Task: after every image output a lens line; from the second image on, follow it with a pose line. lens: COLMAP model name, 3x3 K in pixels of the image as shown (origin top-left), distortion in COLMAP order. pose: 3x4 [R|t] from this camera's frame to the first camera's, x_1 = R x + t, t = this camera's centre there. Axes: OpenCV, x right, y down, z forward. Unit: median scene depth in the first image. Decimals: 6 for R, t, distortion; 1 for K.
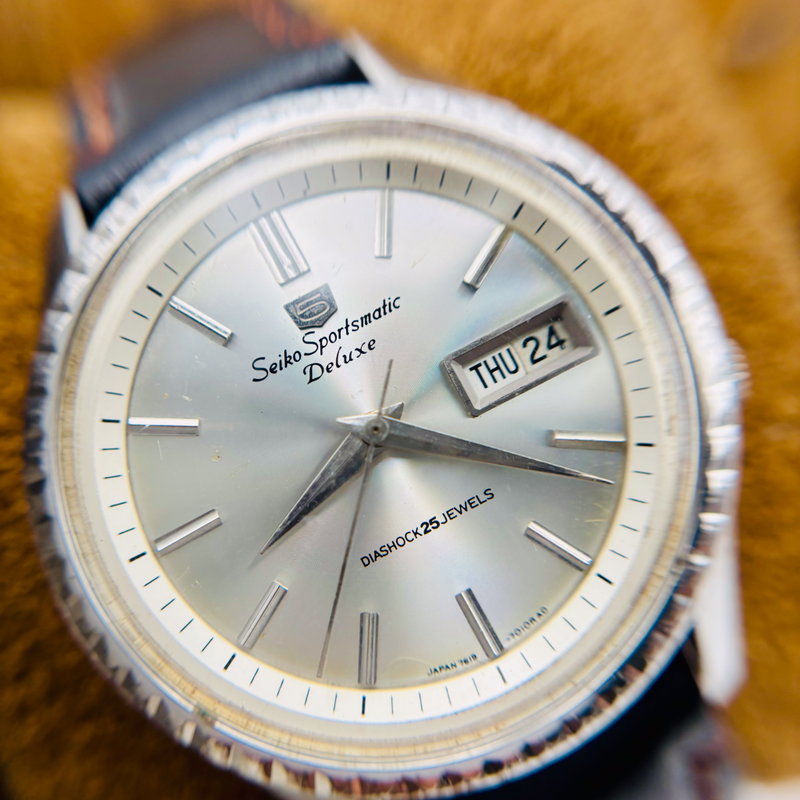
lens RADIAL K [[921.9, 0, 381.6], [0, 921.9, 399.6], [0, 0, 1]] dist [0.505900, -0.006605]
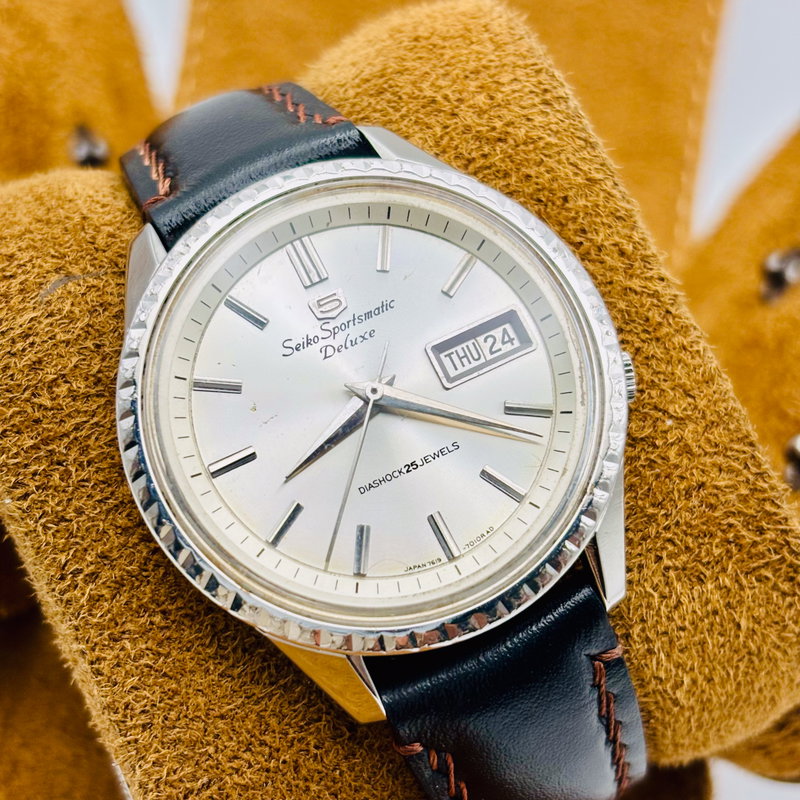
lens RADIAL K [[1726.8, 0, 399.5], [0, 1726.8, 363.8], [0, 0, 1]] dist [0.031387, 1.185838]
pose [[0.997589, 0.045467, 0.052435, -0.099779], [-0.034922, 0.981759, -0.186895, 0.447304], [-0.059976, 0.184613, 0.980980, -1.436661]]
